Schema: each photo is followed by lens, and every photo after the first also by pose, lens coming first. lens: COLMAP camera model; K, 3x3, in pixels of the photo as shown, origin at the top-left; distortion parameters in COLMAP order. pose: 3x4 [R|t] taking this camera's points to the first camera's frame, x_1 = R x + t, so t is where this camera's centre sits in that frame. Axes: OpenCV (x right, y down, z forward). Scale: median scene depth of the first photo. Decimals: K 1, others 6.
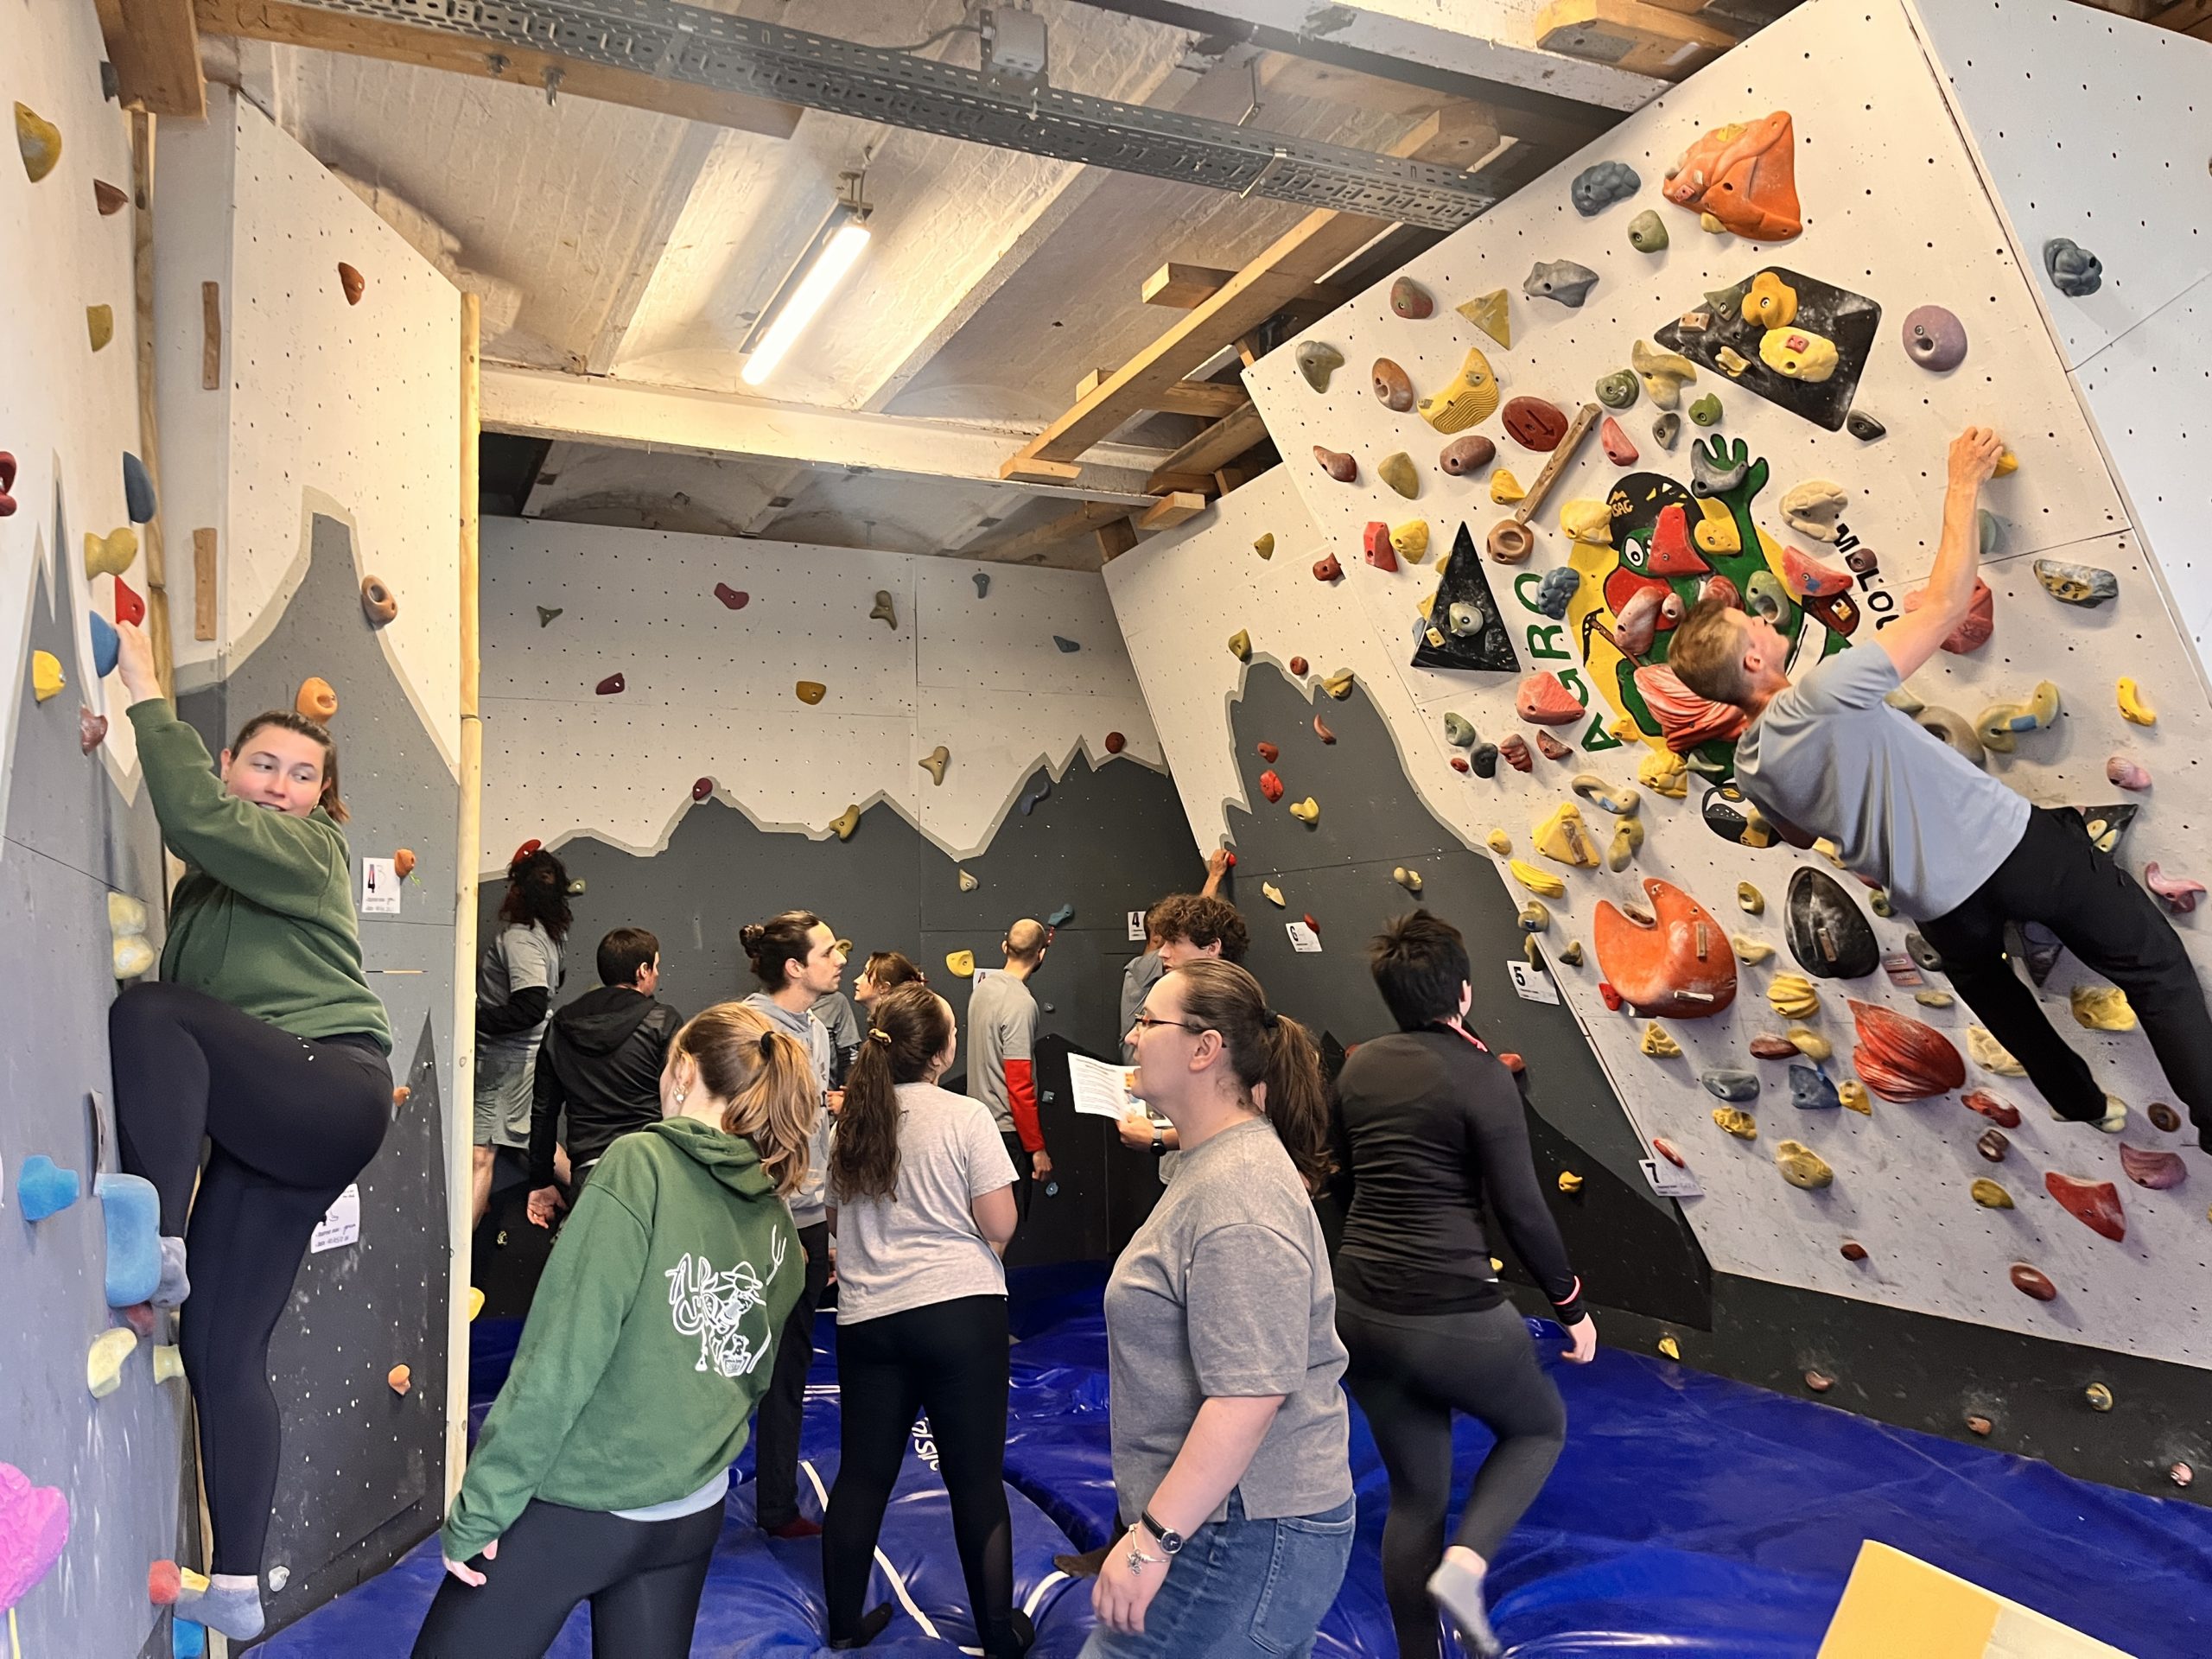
lens RADIAL K [[1724.0, 0, 1106.0], [0, 1724.0, 829.5], [0, 0, 1]] dist [0.000836, 0.033009]
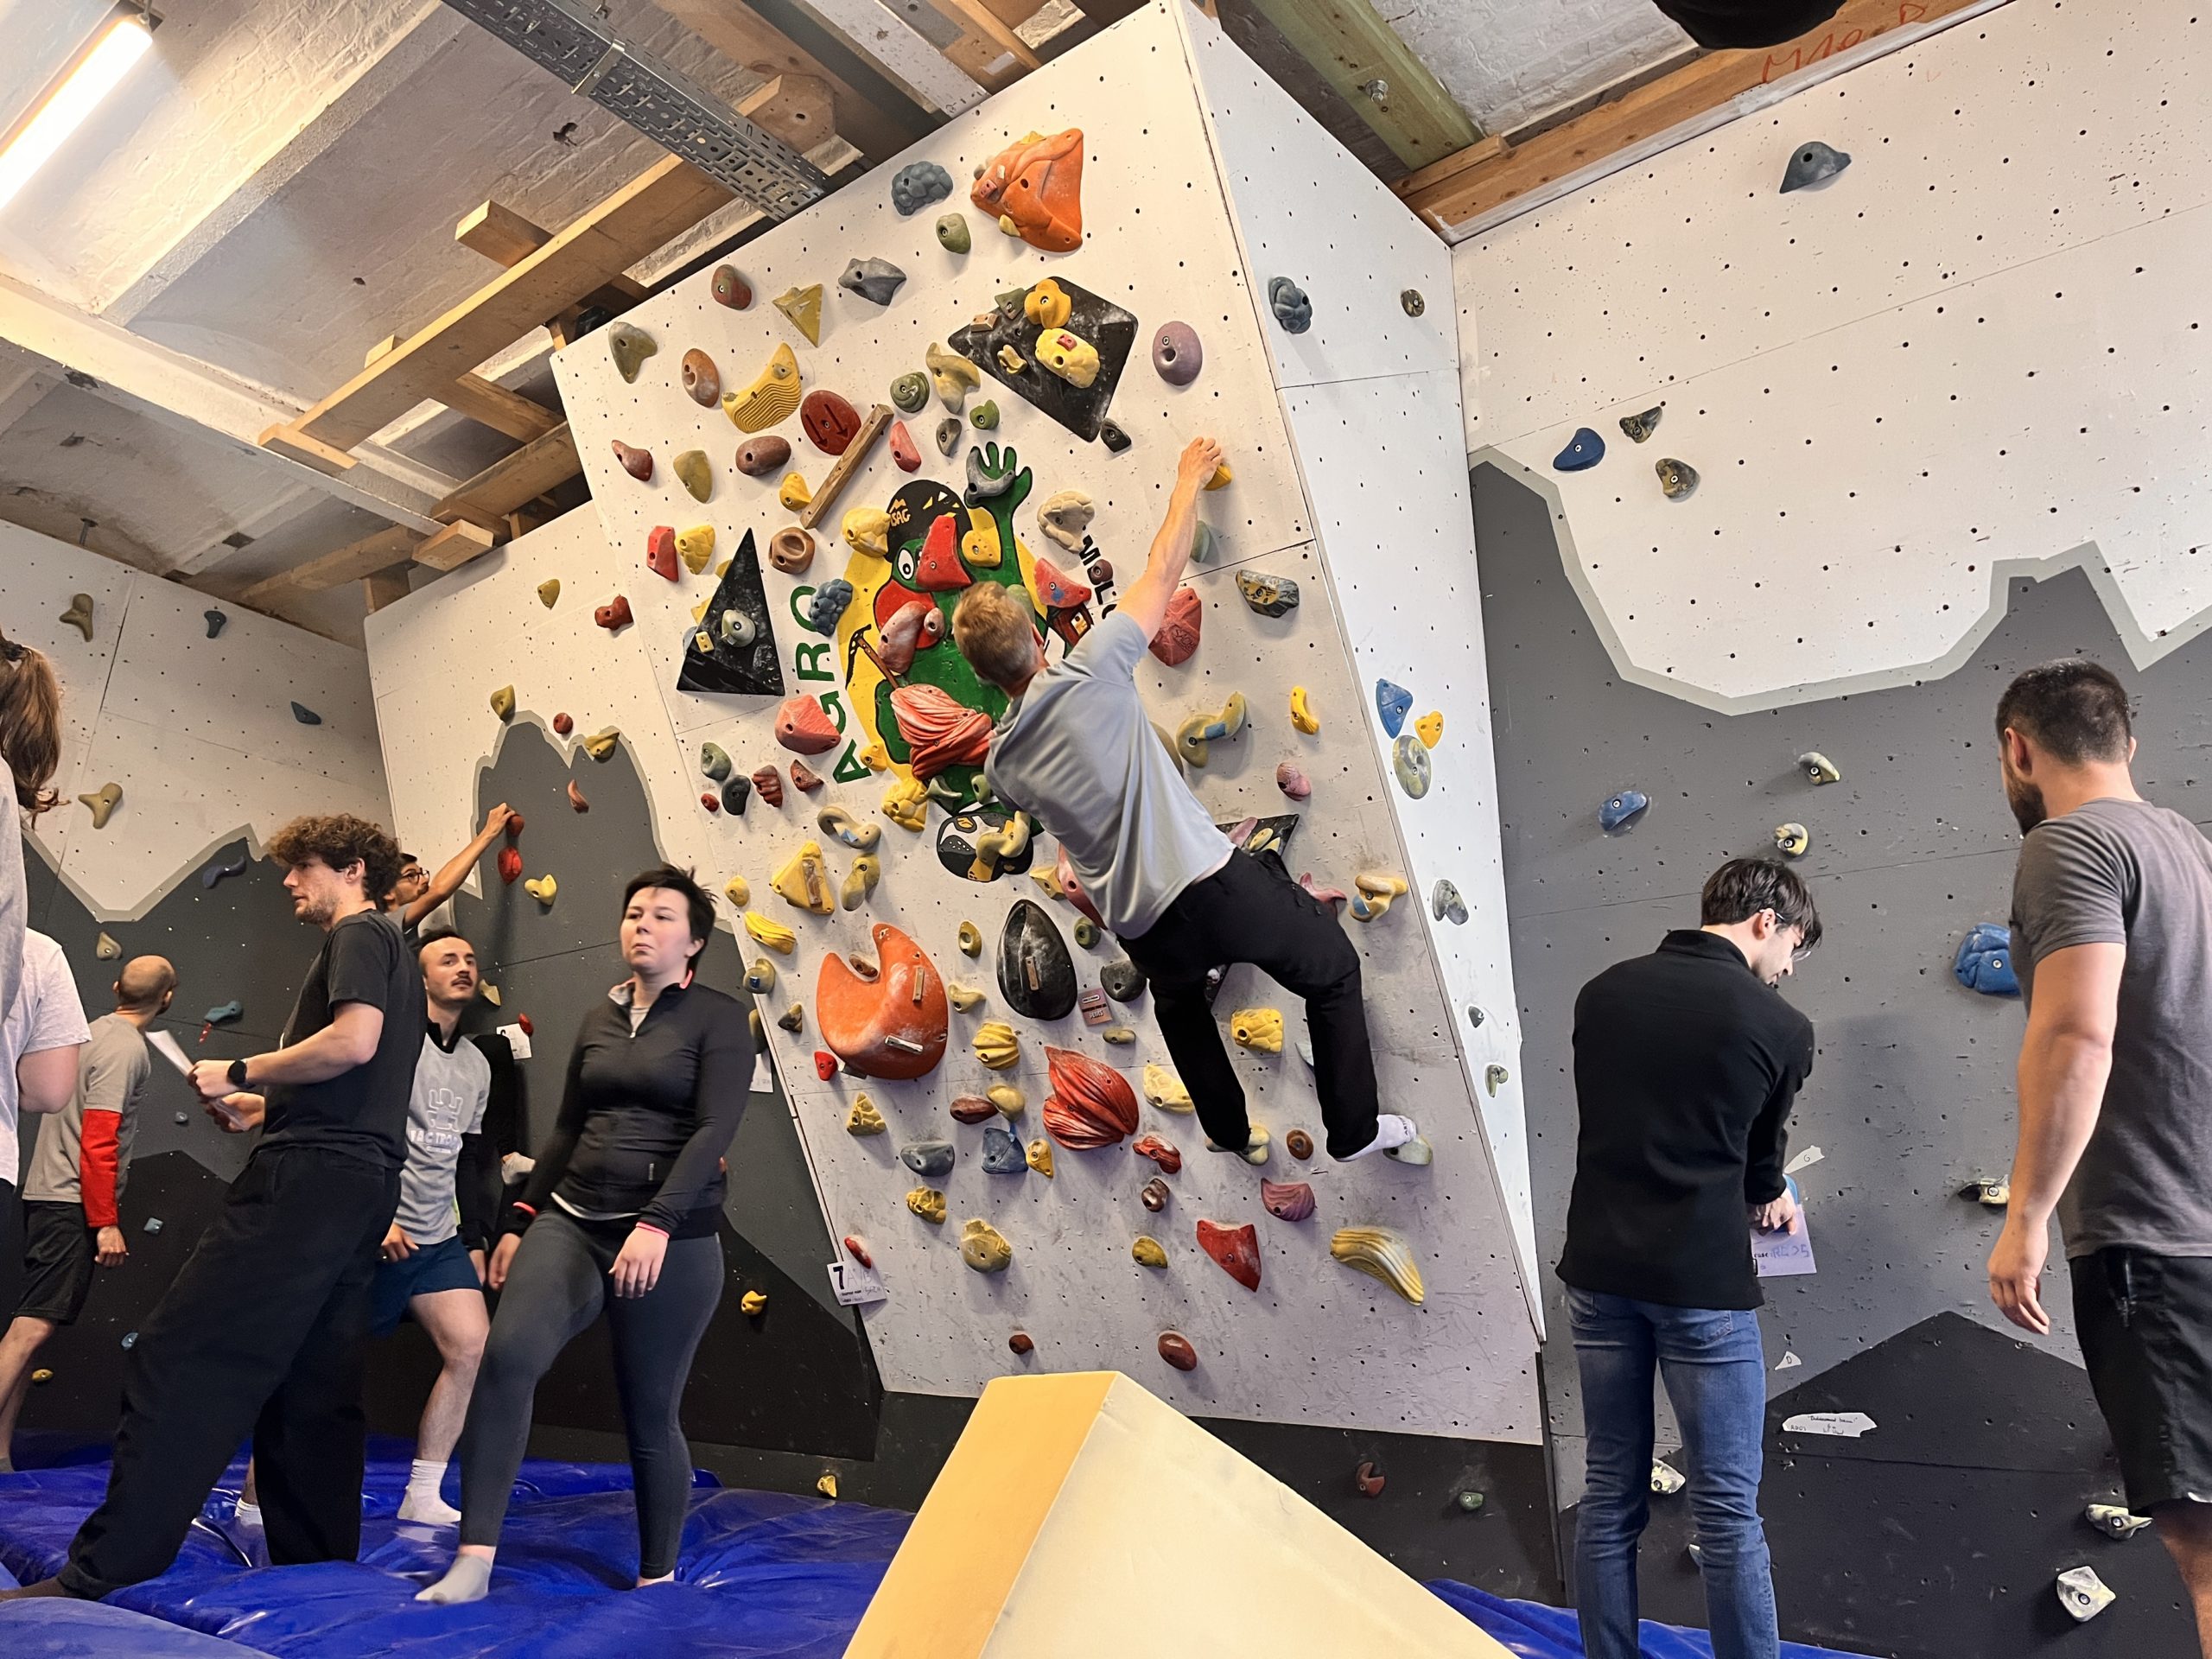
lens RADIAL K [[1694.4, 0, 1106.4], [0, 1694.4, 832.8], [0, 0, 1]] dist [0.112560, -0.136701]
pose [[0.909111, 0.200638, 0.365050, 0.069897], [-0.111408, 0.961546, -0.251034, 0.224138], [-0.401379, 0.187548, 0.896504, 0.059675]]
